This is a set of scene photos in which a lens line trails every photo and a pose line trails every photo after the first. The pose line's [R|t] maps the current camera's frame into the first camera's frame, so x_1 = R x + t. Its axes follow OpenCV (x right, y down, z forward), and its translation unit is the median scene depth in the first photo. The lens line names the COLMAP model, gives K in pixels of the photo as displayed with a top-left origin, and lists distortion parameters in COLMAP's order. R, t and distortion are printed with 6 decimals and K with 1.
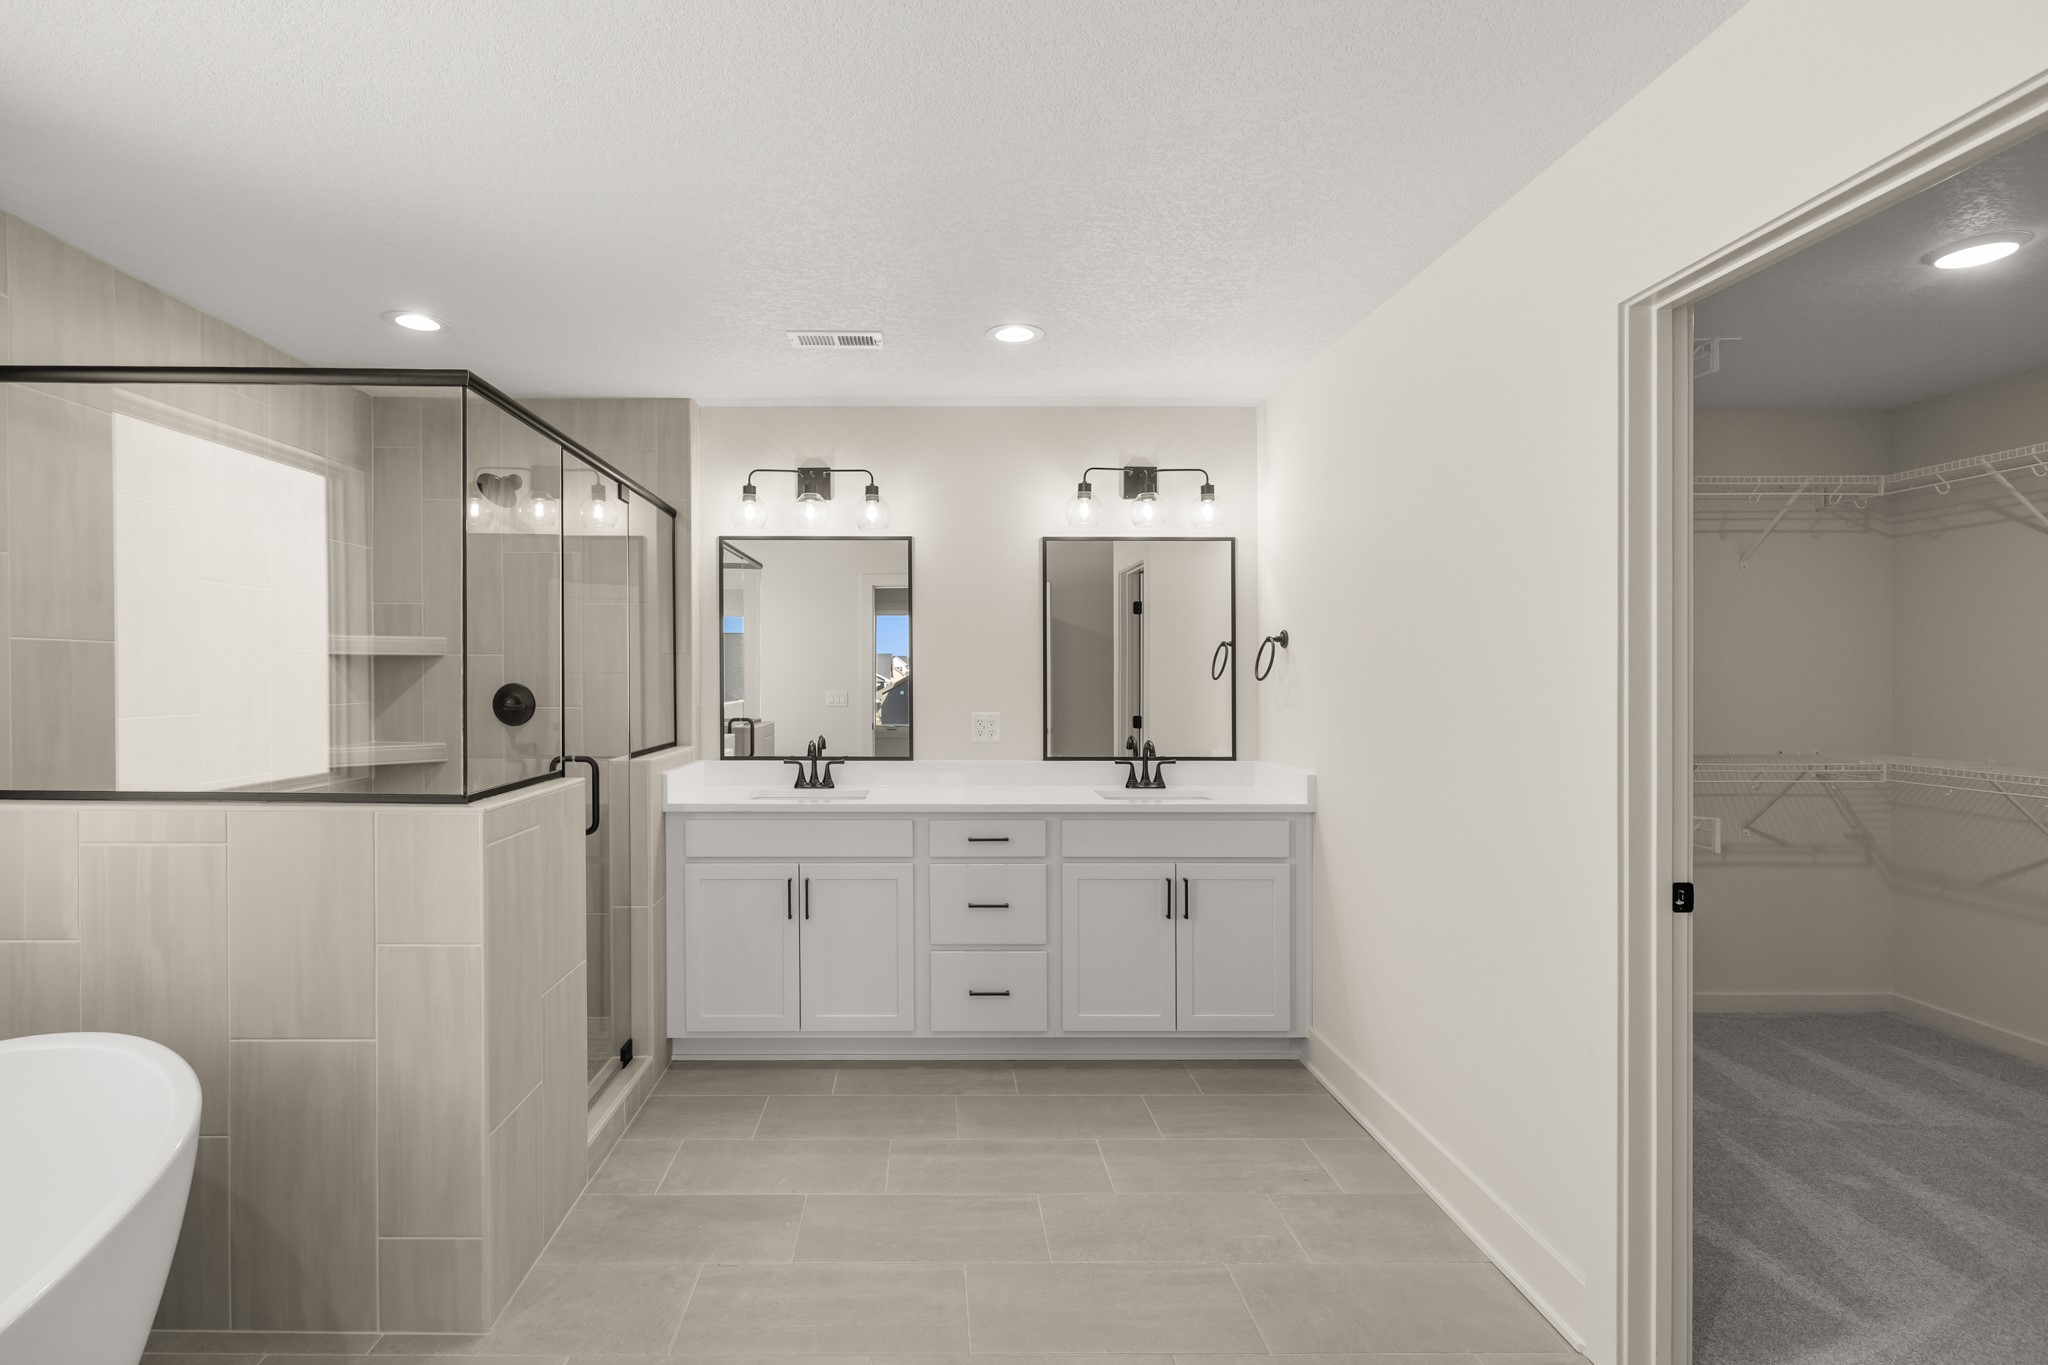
lens RADIAL K [[910.7, 0, 1024.0], [0, 910.7, 682.5], [0, 0, 1]] dist [0.007810, -0.000249]
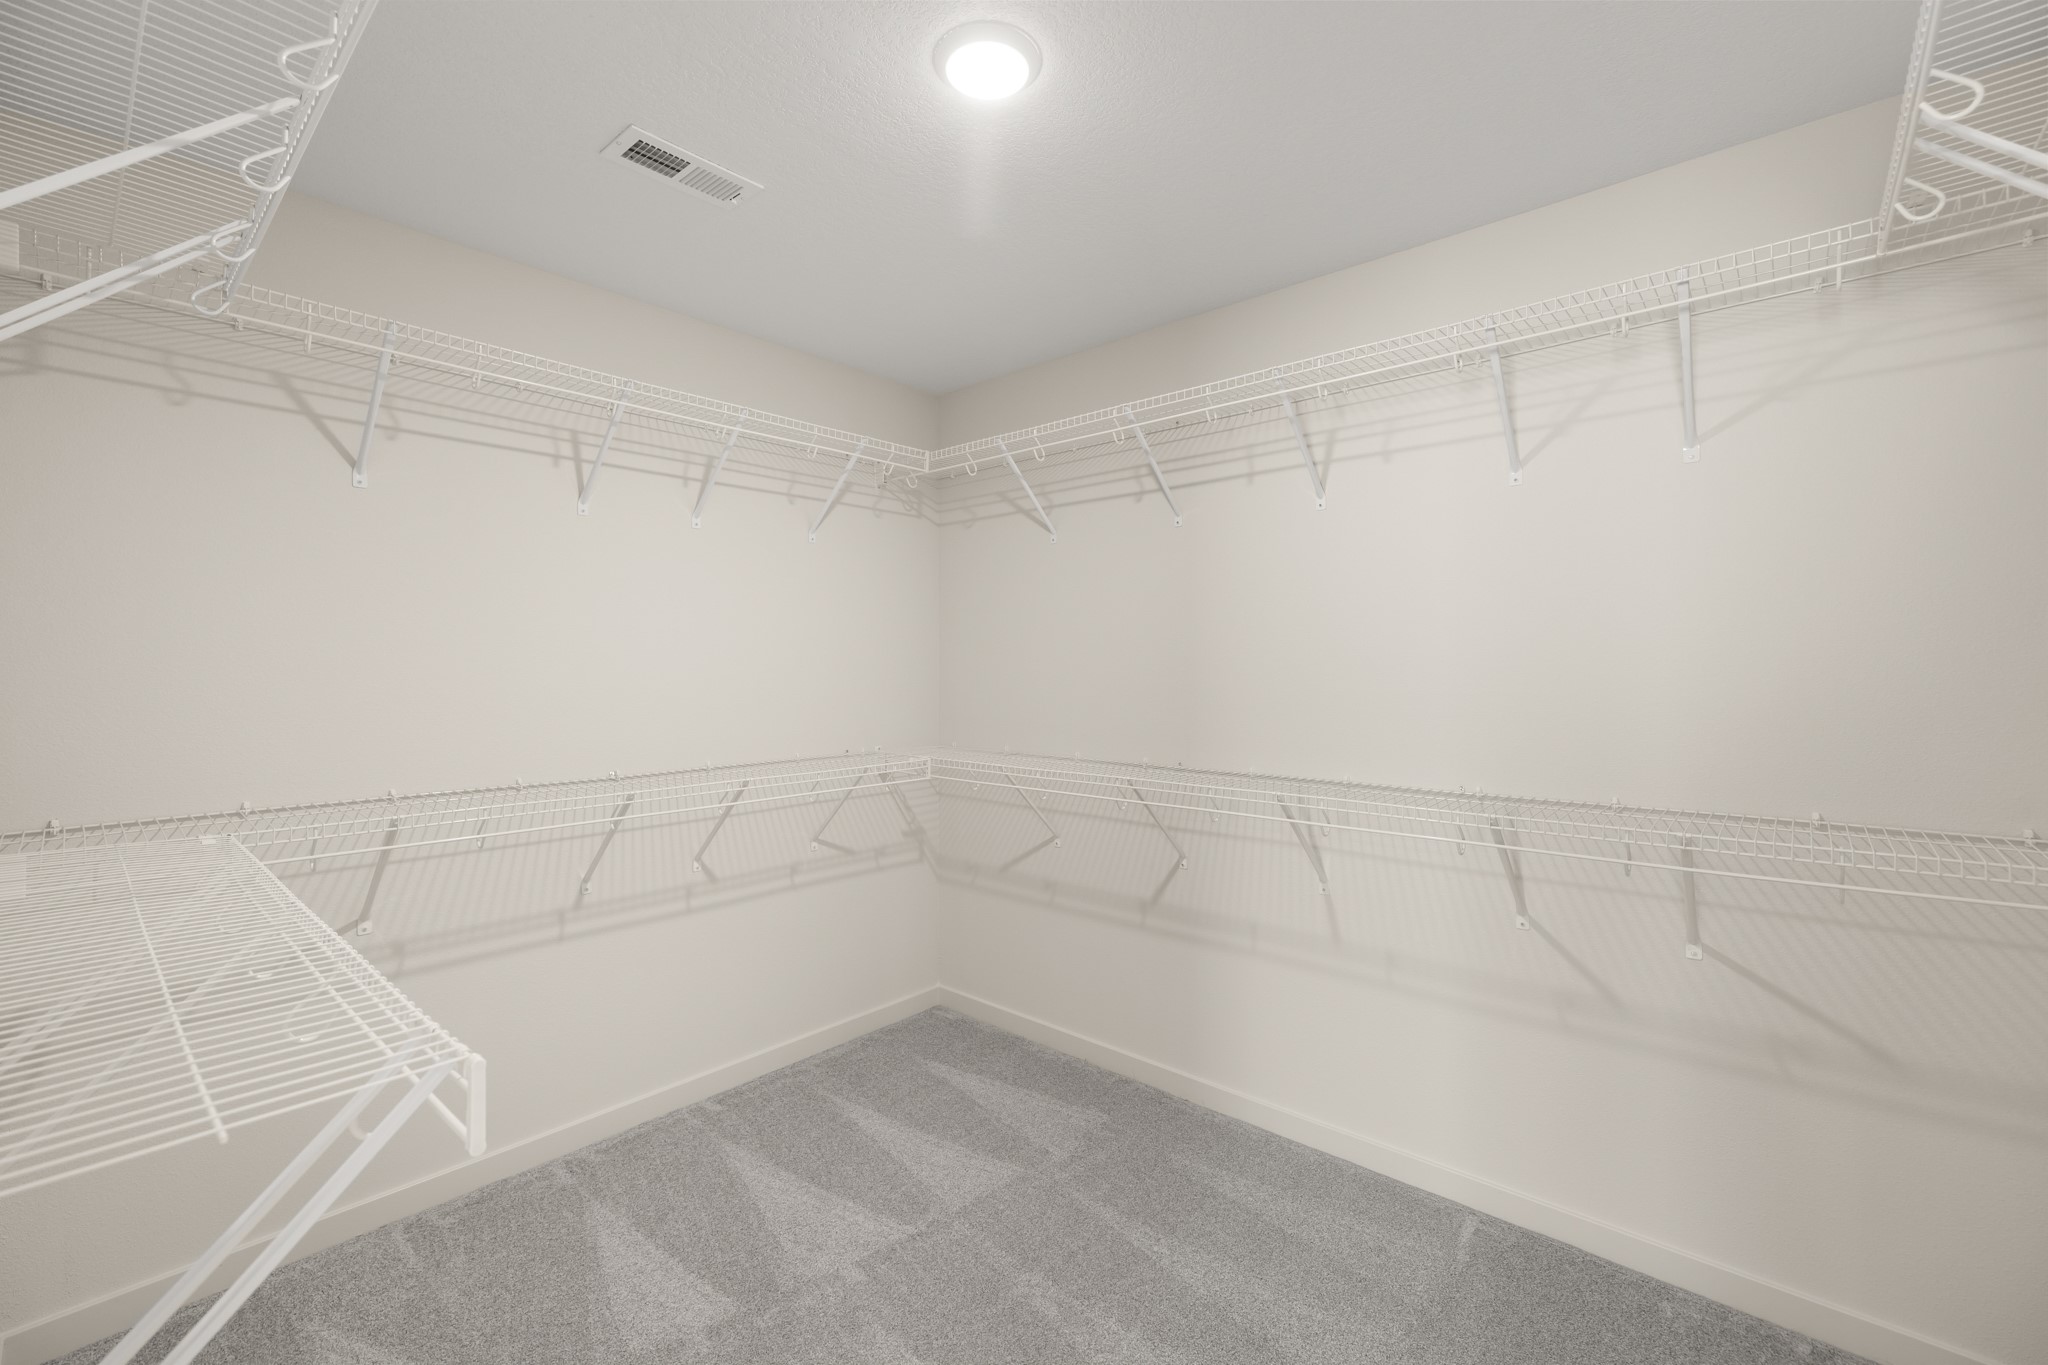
lens RADIAL K [[870.6, 0, 1025.3], [0, 870.6, 672.2], [0, 0, 1]] dist [0.000079, -0.000244]
pose [[0.674959, -0.003370, 0.737847, 0.338608], [0.001507, 0.999994, 0.003189, -0.003004], [-0.737854, -0.001041, 0.674960, 0.317916]]
